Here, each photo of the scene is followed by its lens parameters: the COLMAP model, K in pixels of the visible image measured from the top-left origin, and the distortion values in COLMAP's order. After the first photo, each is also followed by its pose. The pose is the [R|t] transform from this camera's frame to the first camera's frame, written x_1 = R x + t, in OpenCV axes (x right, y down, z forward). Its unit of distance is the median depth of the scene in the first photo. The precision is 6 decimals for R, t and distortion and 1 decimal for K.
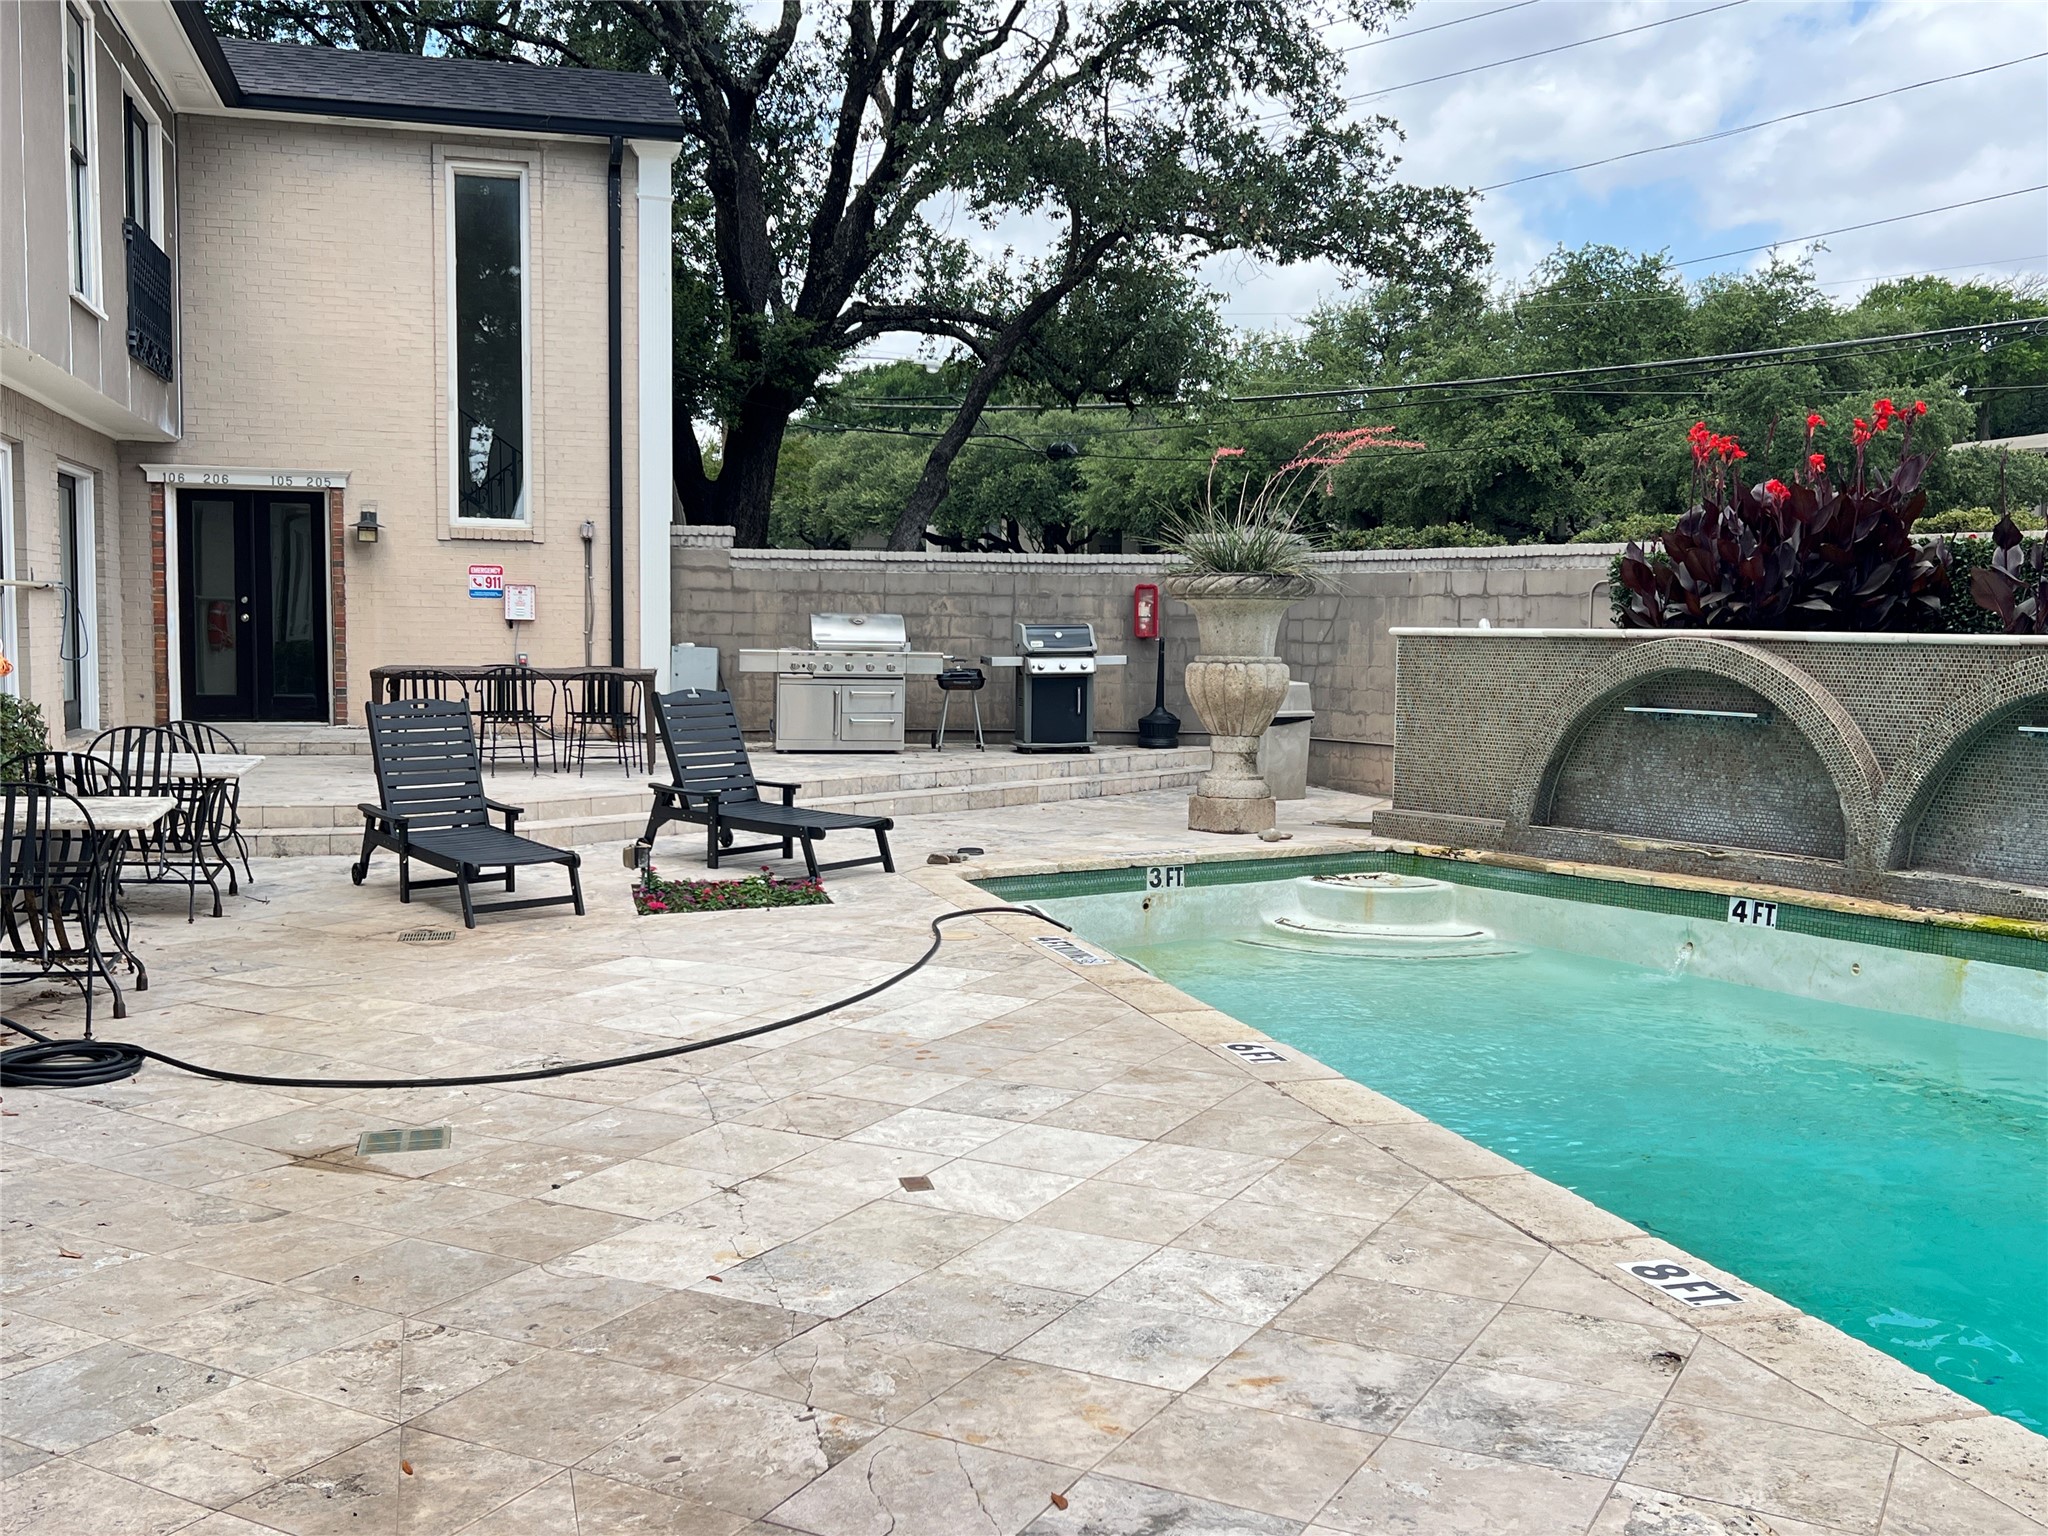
lens RADIAL K [[1929.3, 0, 1024.0], [0, 1929.3, 768.0], [0, 0, 1]] dist [0.114422, -0.231163]
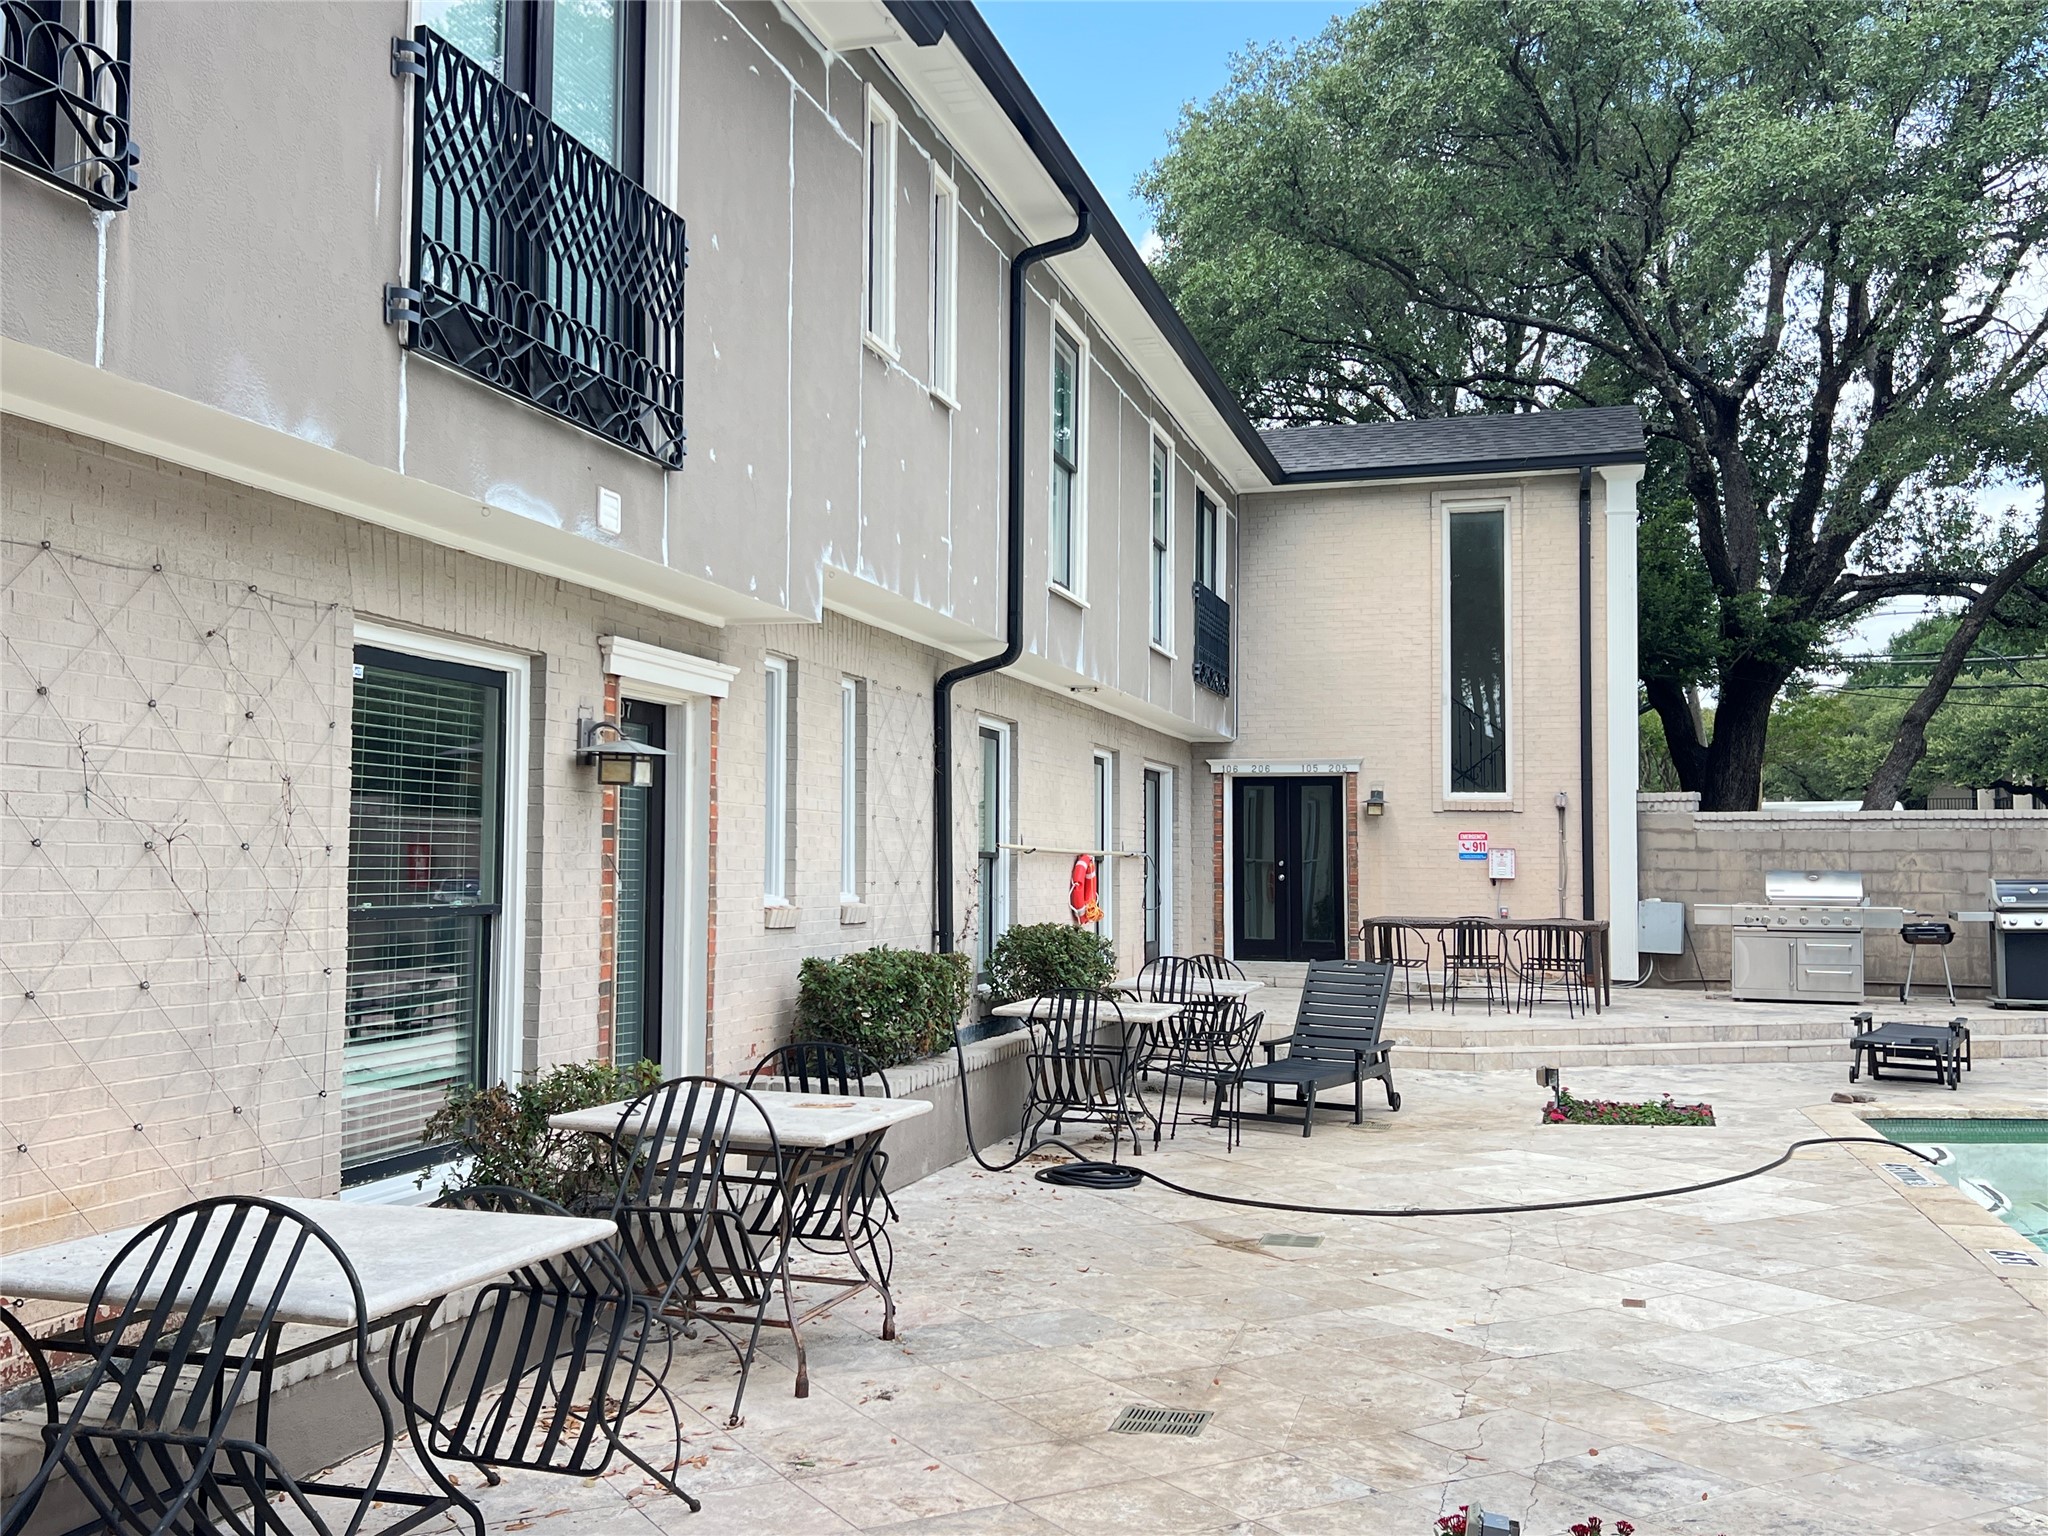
lens RADIAL K [[1940.7, 0, 1024.0], [0, 1940.7, 768.0], [0, 0, 1]] dist [-0.046088, -0.002556]
pose [[0.853571, -0.030665, -0.520073, 0.100065], [-0.038272, 0.991878, -0.121299, 0.009478], [0.519568, 0.123441, 0.845465, -0.131986]]
